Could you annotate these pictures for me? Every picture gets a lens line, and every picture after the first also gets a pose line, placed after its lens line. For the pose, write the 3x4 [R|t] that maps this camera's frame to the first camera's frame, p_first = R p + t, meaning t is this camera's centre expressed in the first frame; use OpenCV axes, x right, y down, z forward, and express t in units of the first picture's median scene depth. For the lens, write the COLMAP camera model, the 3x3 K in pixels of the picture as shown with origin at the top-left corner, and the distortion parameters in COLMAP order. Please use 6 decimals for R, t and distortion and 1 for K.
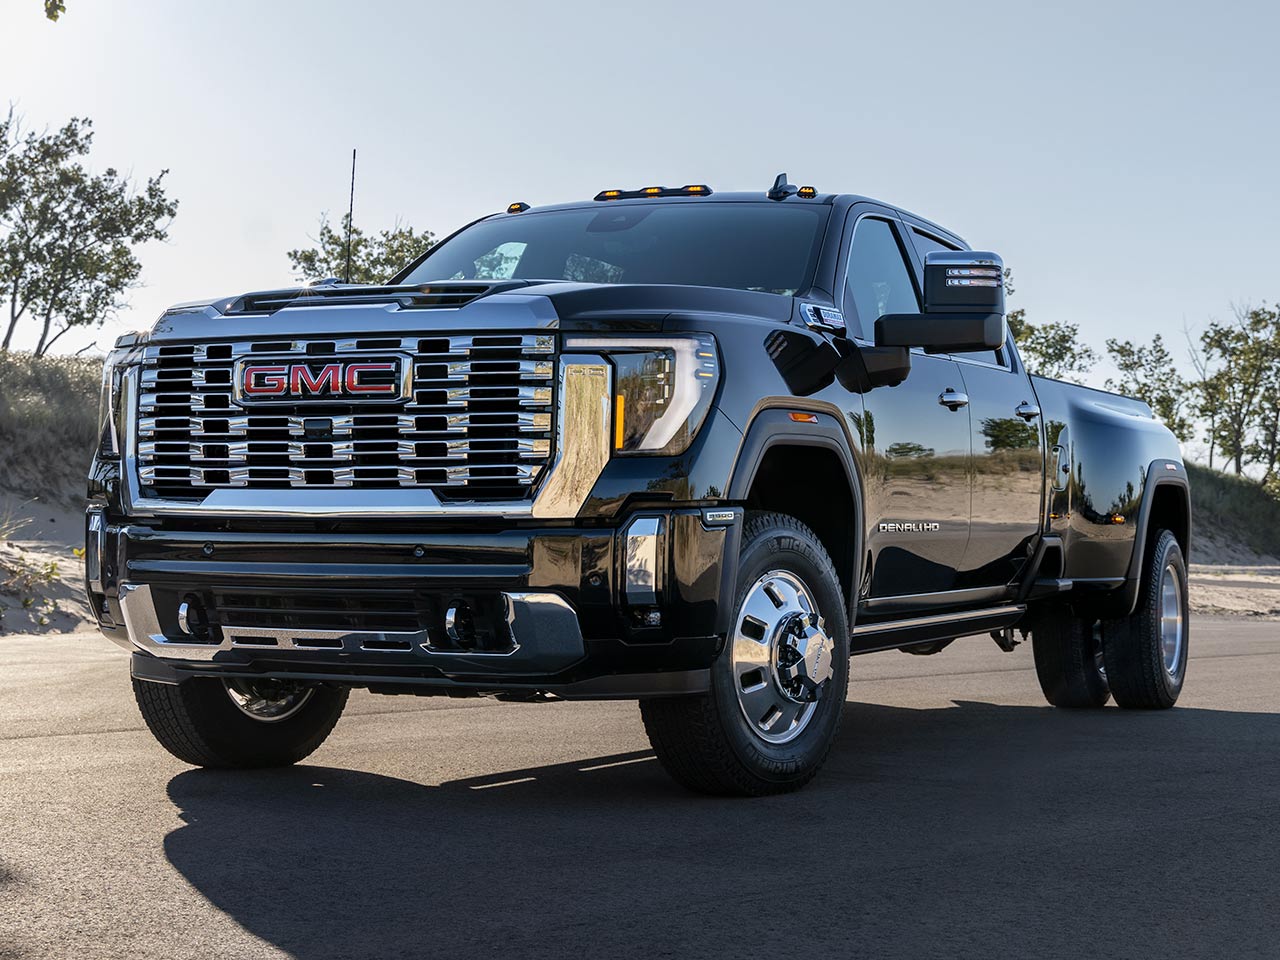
lens RADIAL K [[2517.1, 0, 636.3], [0, 2517.1, 482.1], [0, 0, 1]] dist [-0.076133, 0.000000]
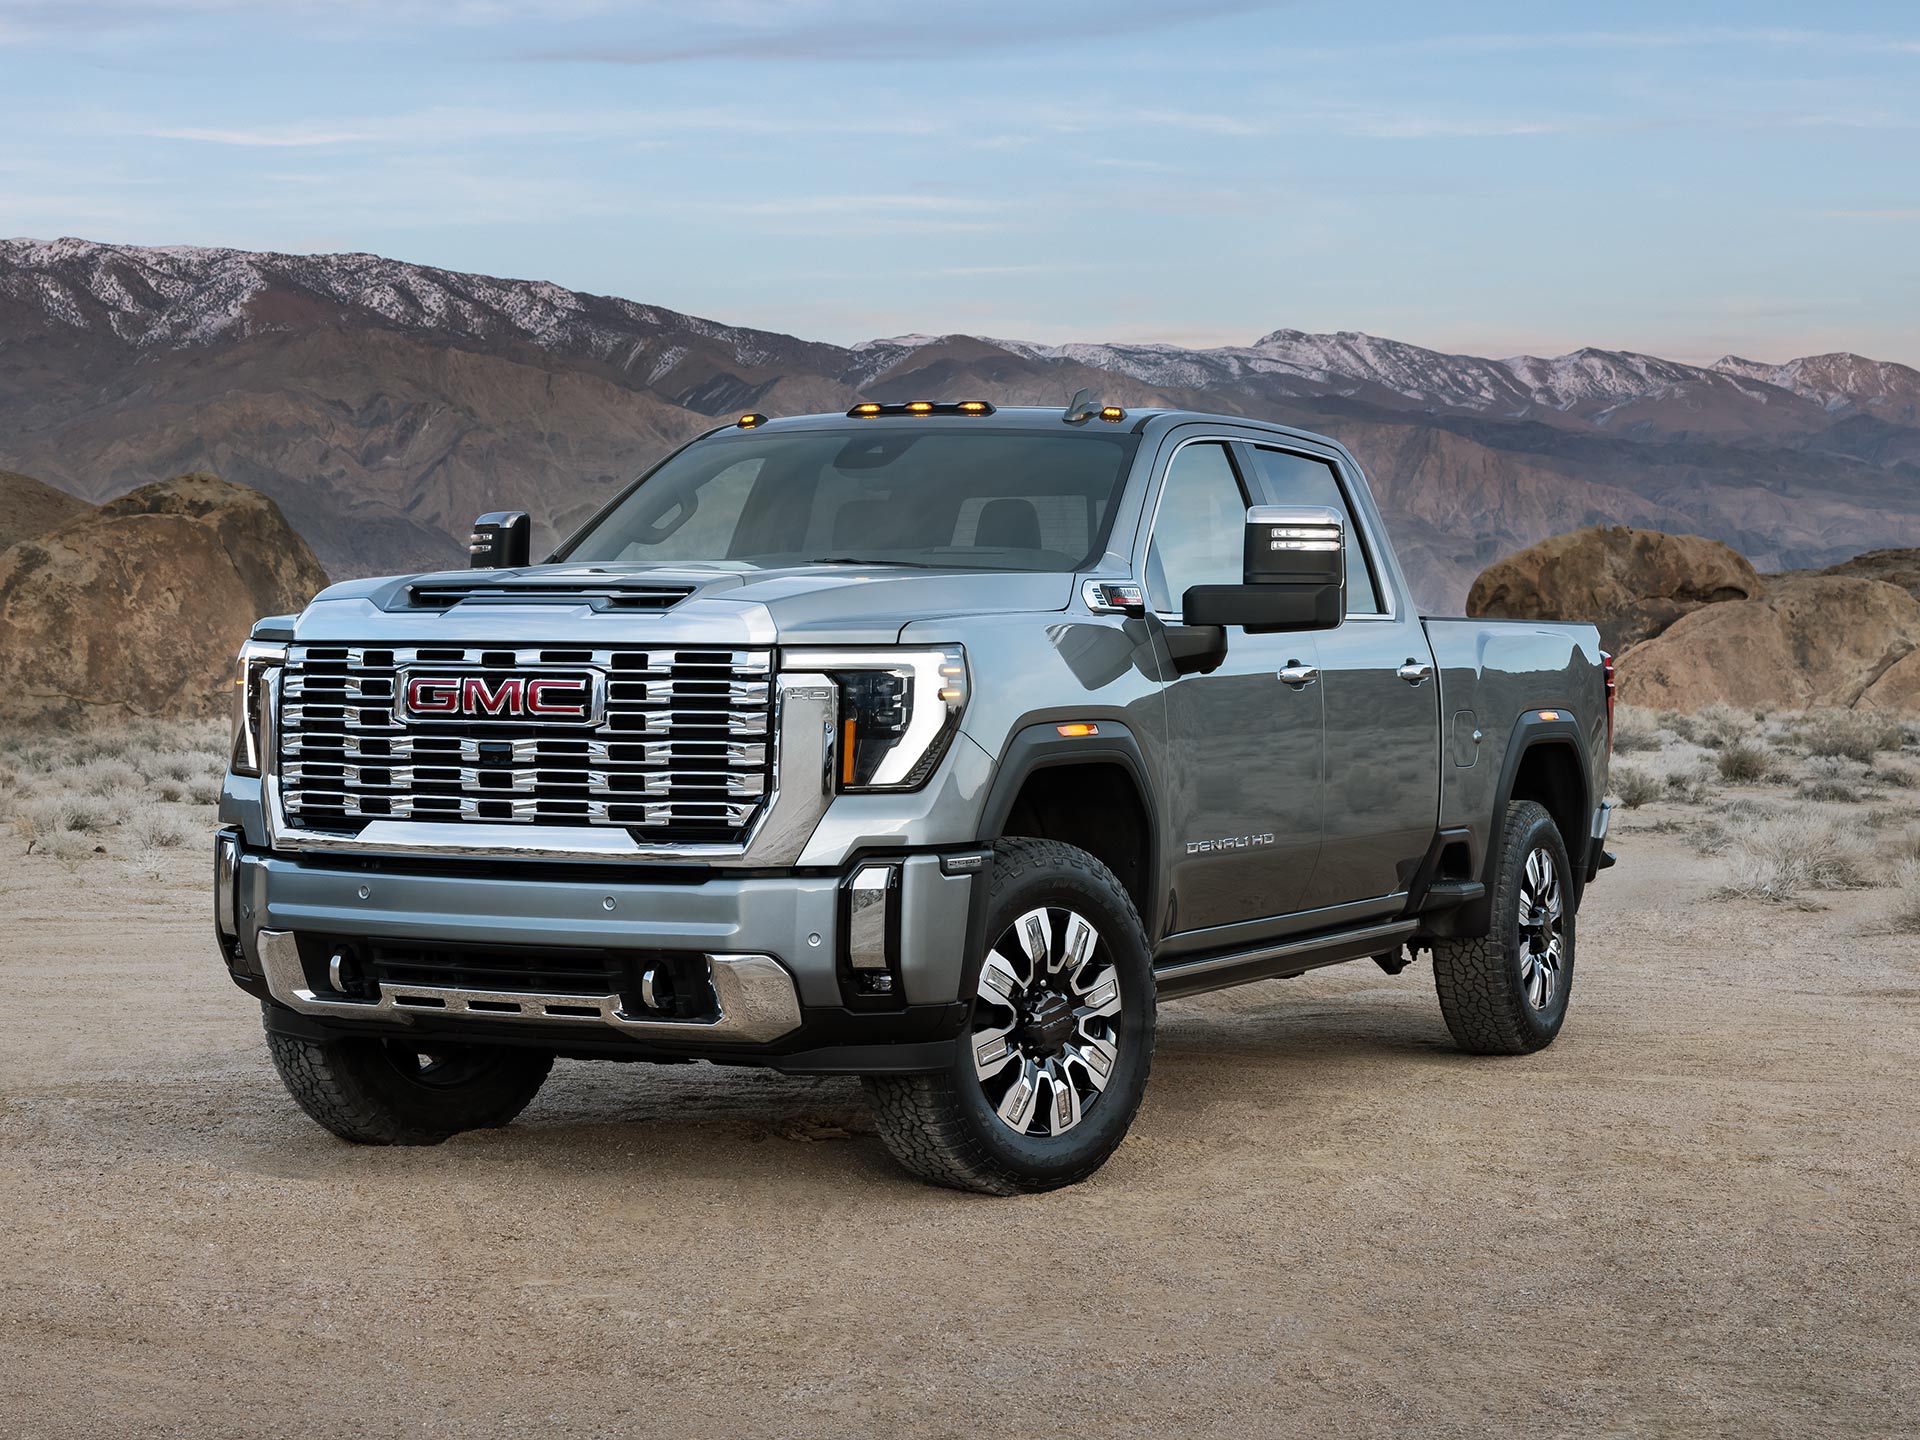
lens RADIAL K [[3775.7, 0, 961.1], [0, 3775.7, 722.9], [0, 0, 1]] dist [-0.076133, 0.000000]
pose [[0.999936, 0.008657, -0.007300, 0.040581], [-0.008483, 0.999686, 0.023558, -0.063147], [0.007502, -0.023495, 0.999696, -0.275675]]
